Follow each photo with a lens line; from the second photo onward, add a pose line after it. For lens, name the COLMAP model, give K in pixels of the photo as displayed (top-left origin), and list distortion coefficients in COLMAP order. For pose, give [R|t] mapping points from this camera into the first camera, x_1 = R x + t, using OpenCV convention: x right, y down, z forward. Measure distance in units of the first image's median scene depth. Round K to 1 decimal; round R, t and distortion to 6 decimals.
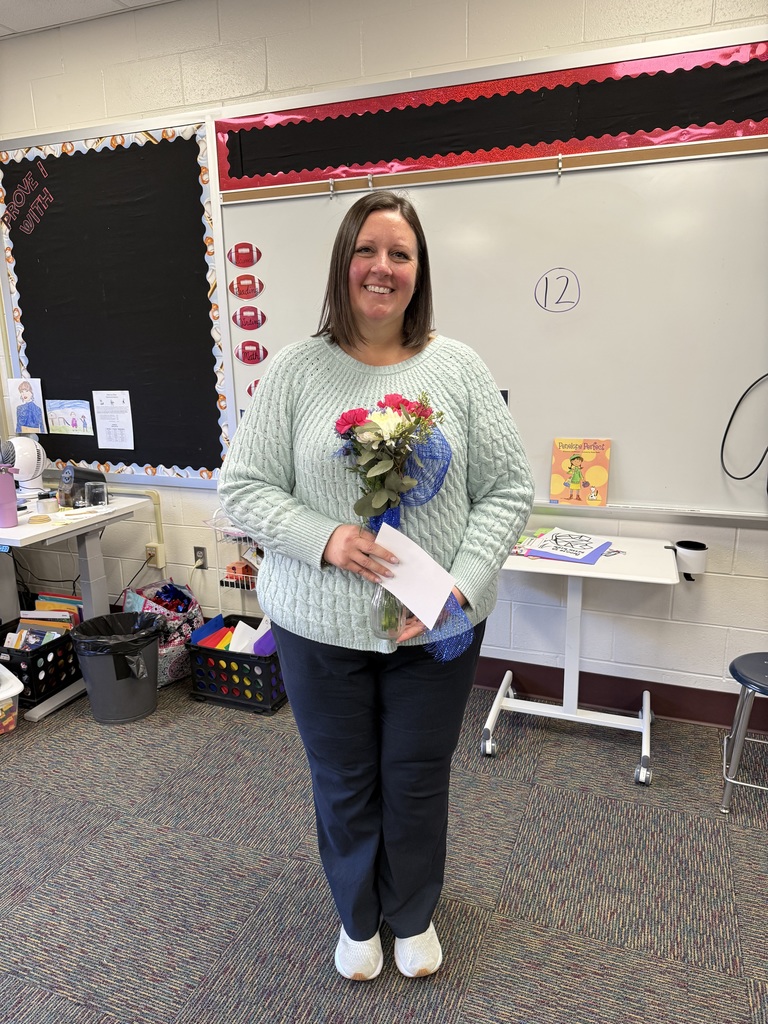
lens RADIAL K [[710.8, 0, 389.1], [0, 710.8, 520.8], [0, 0, 1]] dist [-0.006823, -0.010814]
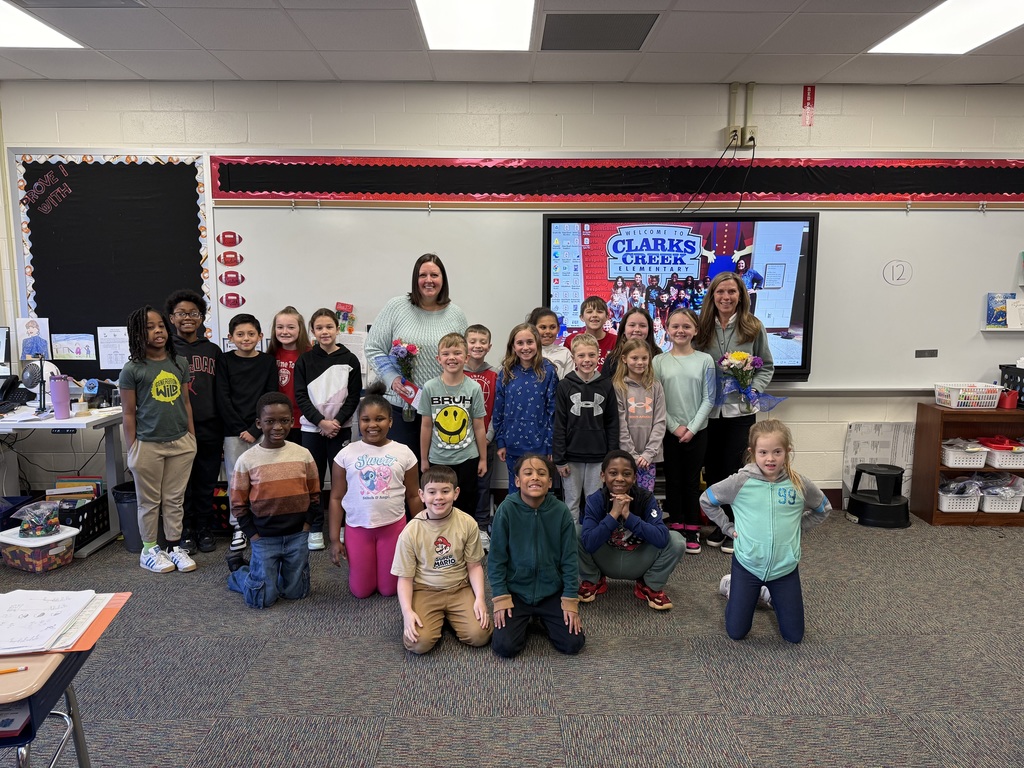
lens RADIAL K [[710.8, 0, 513.3], [0, 710.8, 382.7], [0, 0, 1]] dist [-0.006823, -0.010814]
pose [[0.927728, -0.029231, 0.372110, -0.206208], [0.075843, 0.990894, -0.111250, 0.148510], [-0.365470, 0.131431, 0.921498, -0.585160]]
